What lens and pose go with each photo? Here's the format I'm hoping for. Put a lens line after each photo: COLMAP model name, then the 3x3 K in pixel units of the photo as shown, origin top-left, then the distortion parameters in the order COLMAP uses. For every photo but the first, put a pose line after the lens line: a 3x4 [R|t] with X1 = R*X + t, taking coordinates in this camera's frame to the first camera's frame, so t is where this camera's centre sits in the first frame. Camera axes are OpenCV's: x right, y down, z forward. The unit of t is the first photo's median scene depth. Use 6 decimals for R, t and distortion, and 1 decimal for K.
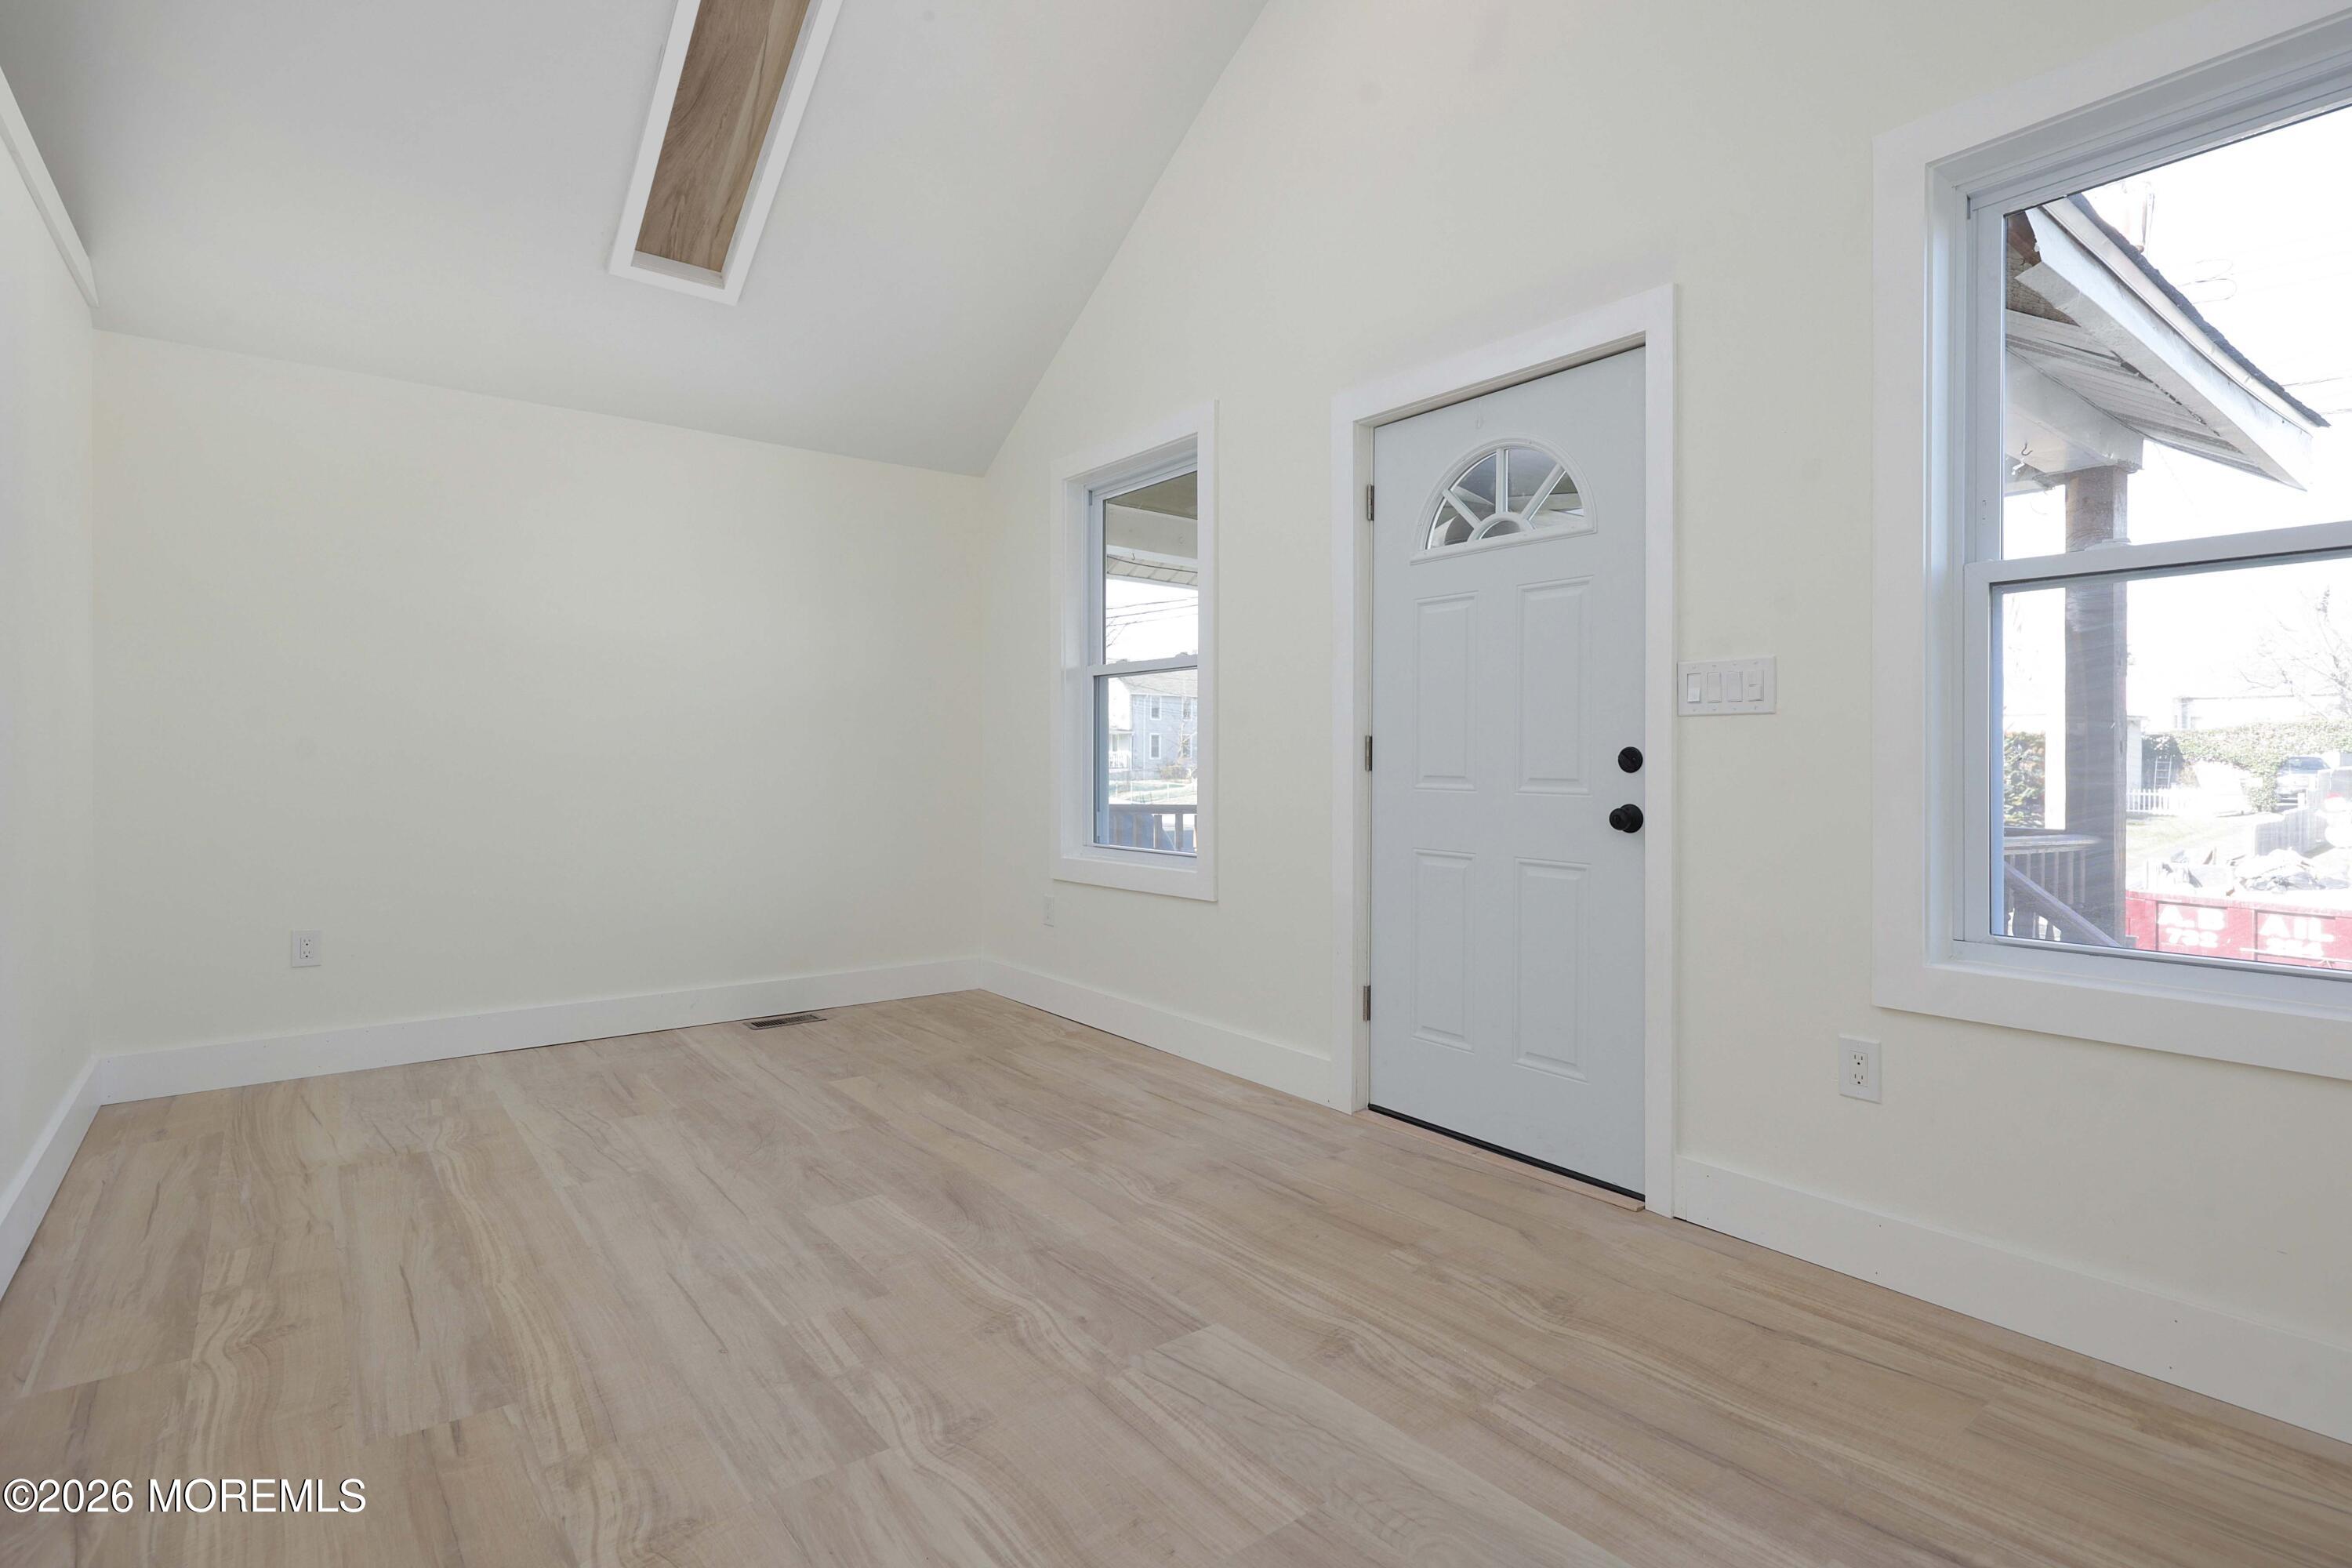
lens RADIAL K [[1149.8, 0, 1177.5], [0, 1149.8, 775.1], [0, 0, 1]] dist [0.001181, 0.000654]
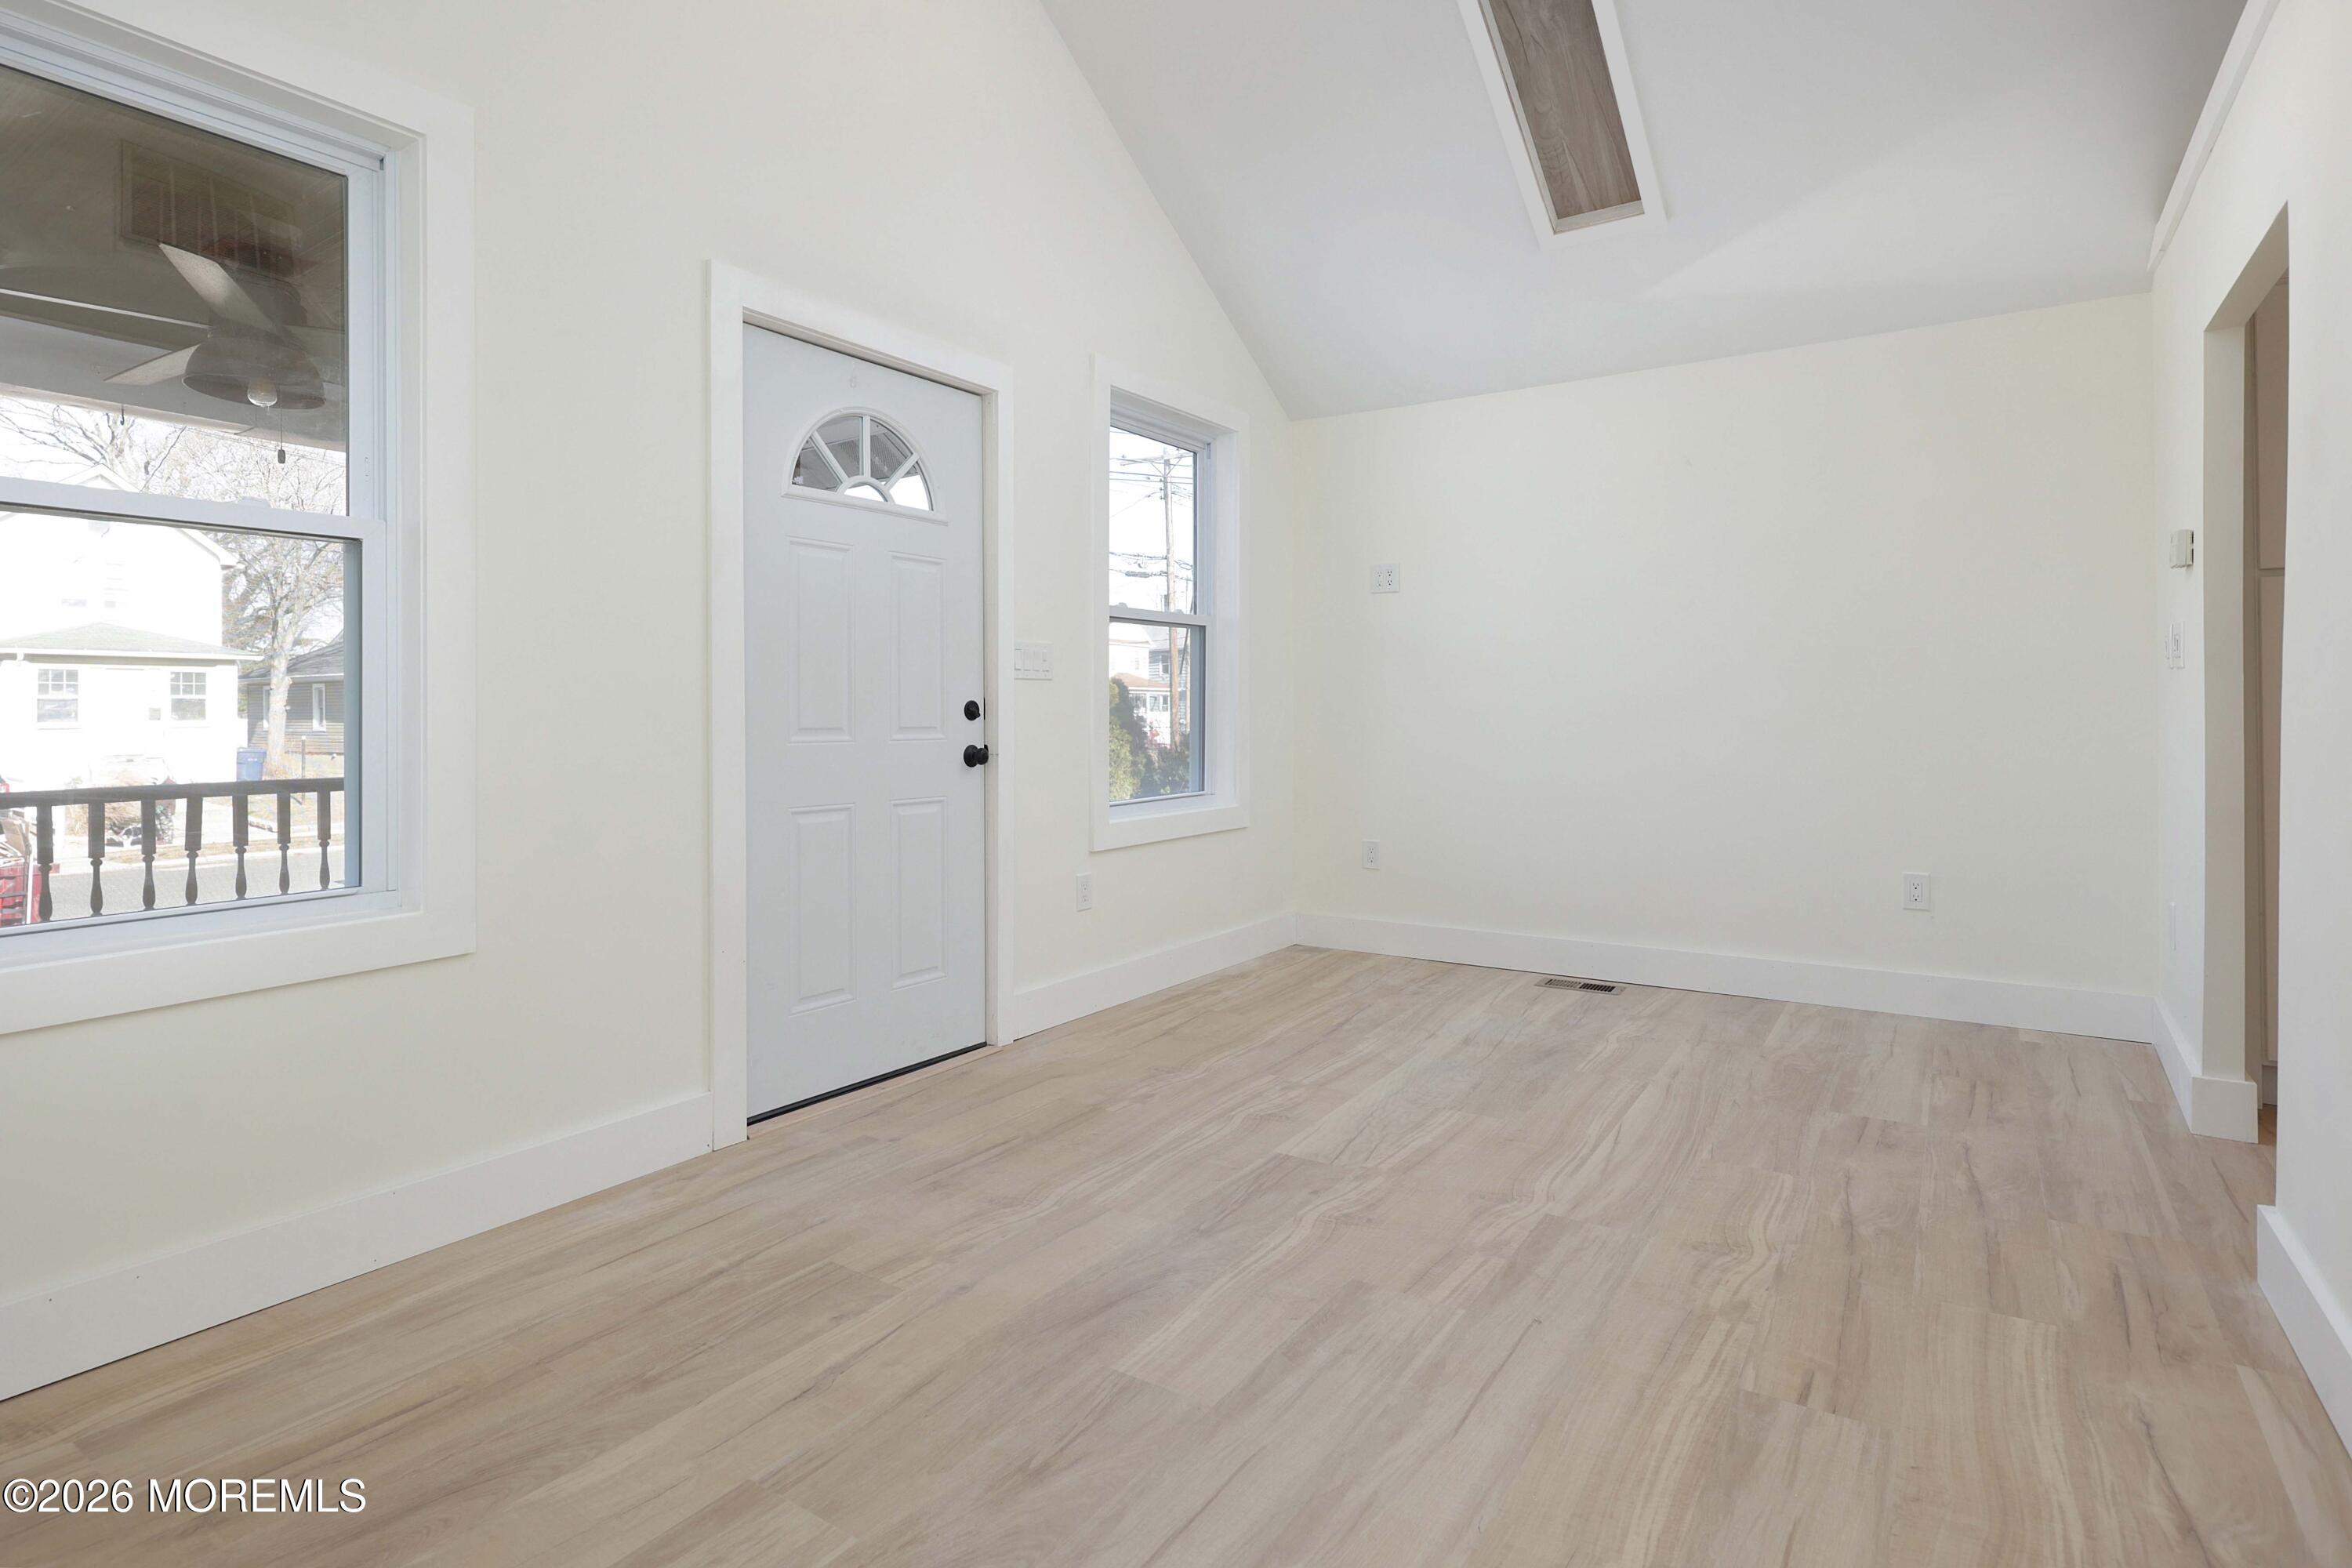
lens RADIAL K [[1184.6, 0, 1178.1], [0, 1184.6, 705.4], [0, 0, 1]] dist [0.012375, -0.000351]
pose [[-0.319511, 0.005786, 0.947565, -1.138052], [0.015826, 0.999874, -0.000769, -0.017071], [-0.947451, 0.014750, -0.319562, 1.458194]]
